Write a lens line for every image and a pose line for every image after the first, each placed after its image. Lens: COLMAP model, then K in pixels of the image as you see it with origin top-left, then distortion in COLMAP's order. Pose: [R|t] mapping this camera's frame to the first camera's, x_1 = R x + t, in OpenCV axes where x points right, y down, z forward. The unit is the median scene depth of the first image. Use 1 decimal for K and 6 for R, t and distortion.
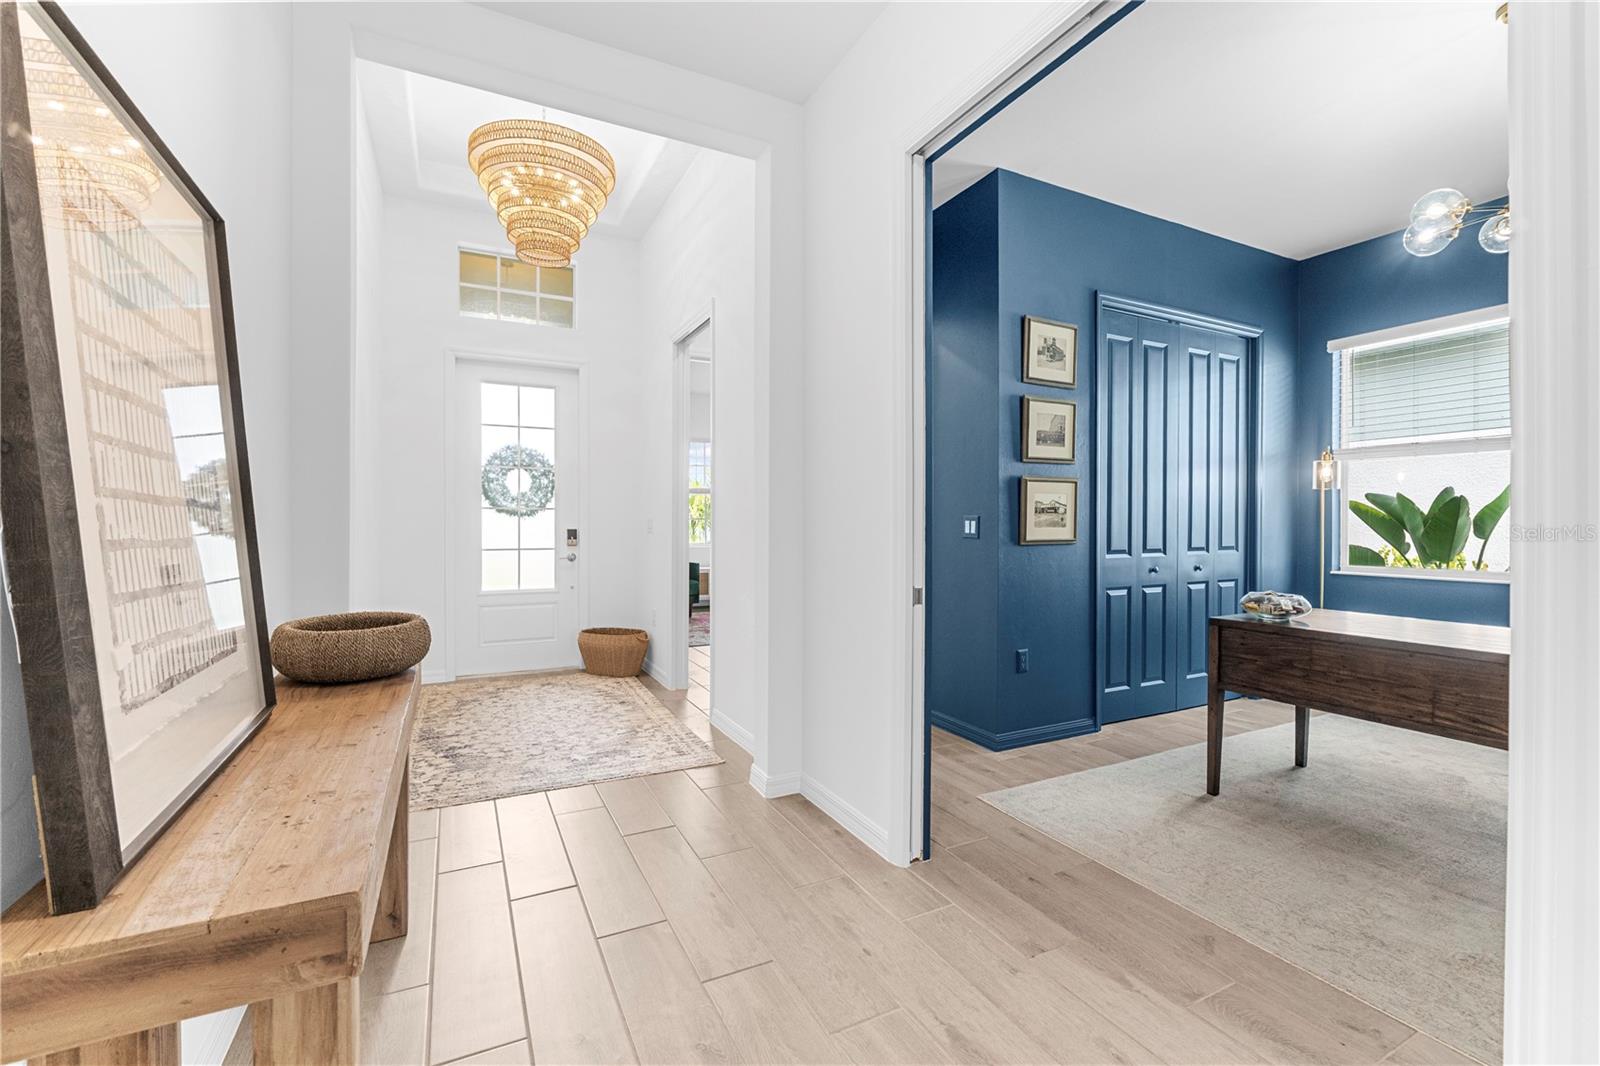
lens RADIAL K [[675.6, 0, 801.0], [0, 675.6, 527.8], [0, 0, 1]] dist [-0.005582, -0.000165]
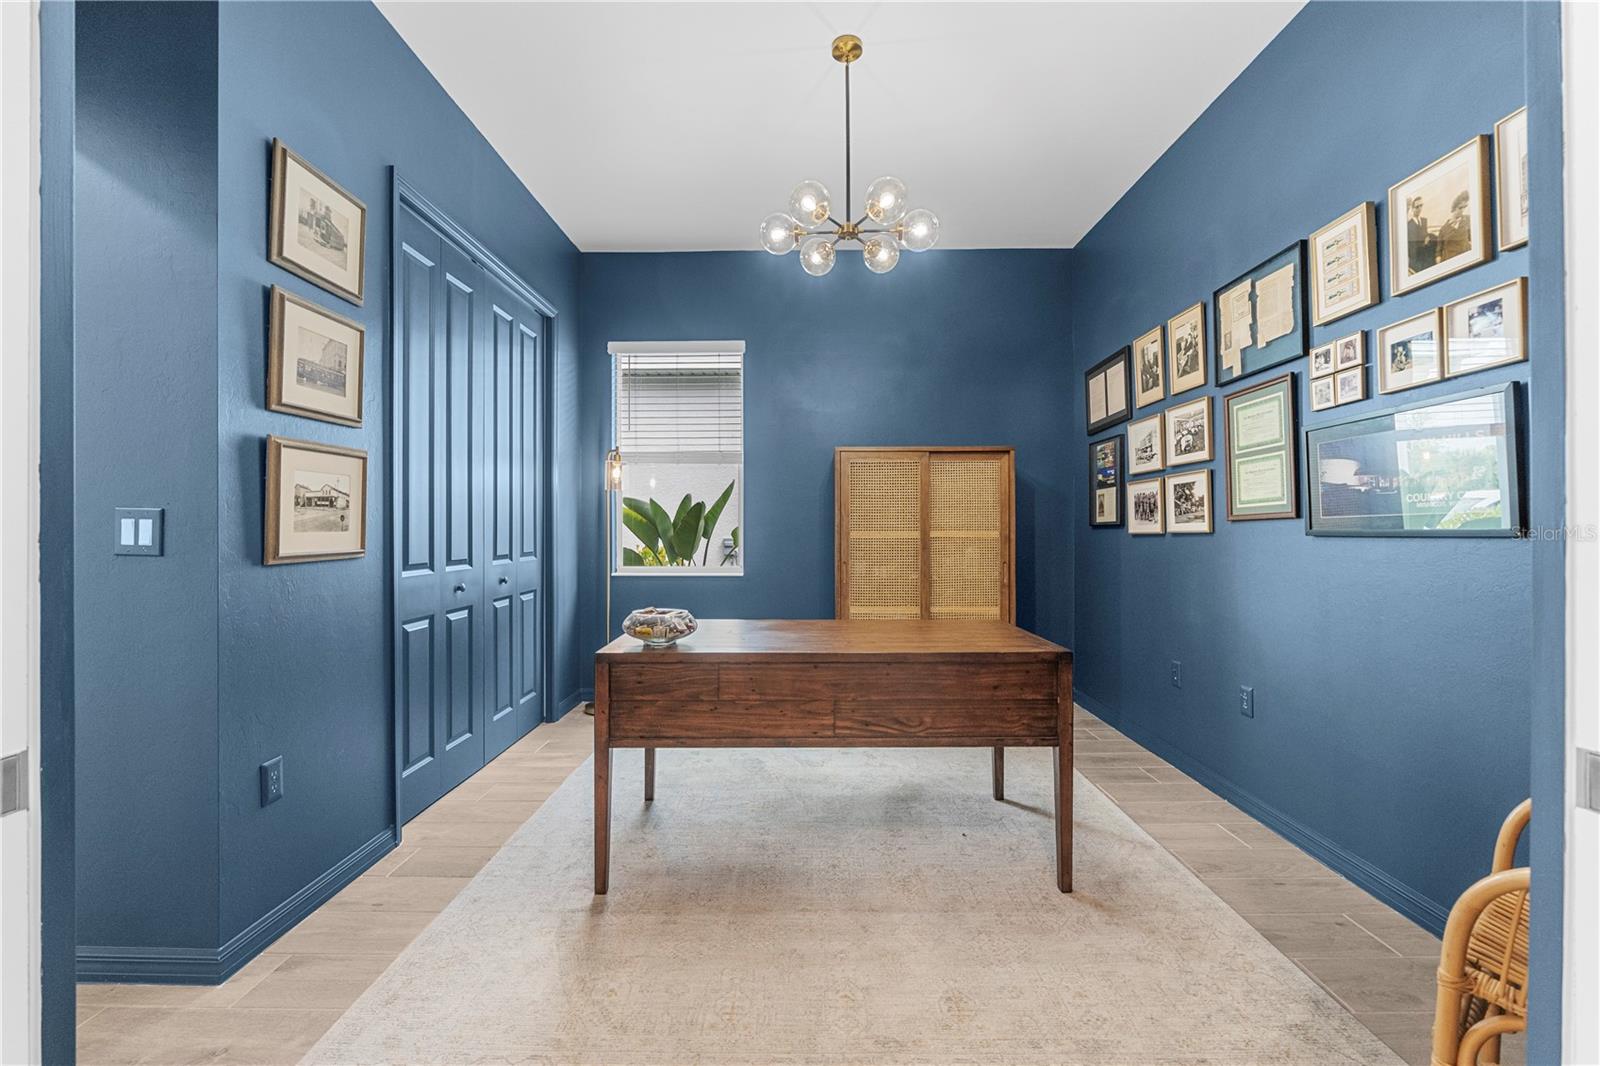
lens RADIAL K [[675.6, 0, 811.4], [0, 675.6, 528.4], [0, 0, 1]] dist [-0.005582, -0.000165]
pose [[0.464474, -0.002669, 0.885583, 0.053192], [0.007867, 0.999968, -0.001112, 0.000555], [-0.885552, 0.007483, 0.464481, 0.362953]]
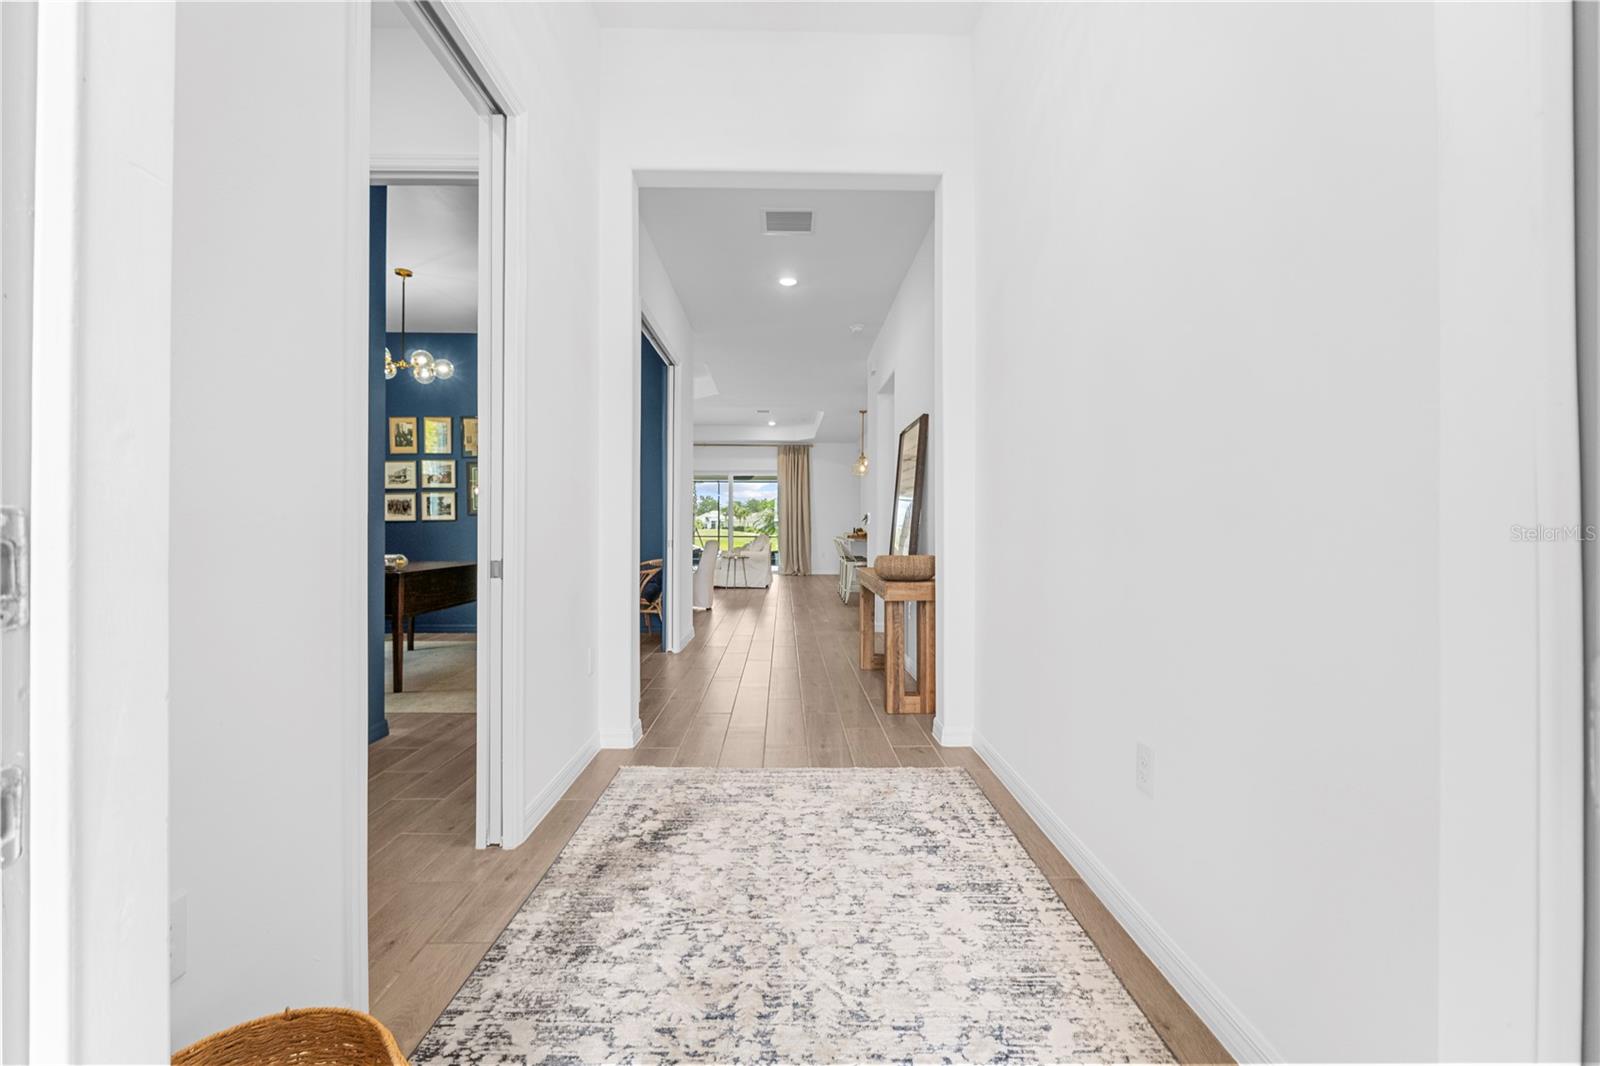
lens RADIAL K [[675.6, 0, 795.2], [0, 675.6, 529.5], [0, 0, 1]] dist [-0.005582, -0.000165]
pose [[-0.898687, -0.005281, 0.438559, -0.658069], [-0.003882, 0.999984, 0.004087, 0.023338], [-0.438573, 0.001971, -0.898693, 1.573787]]
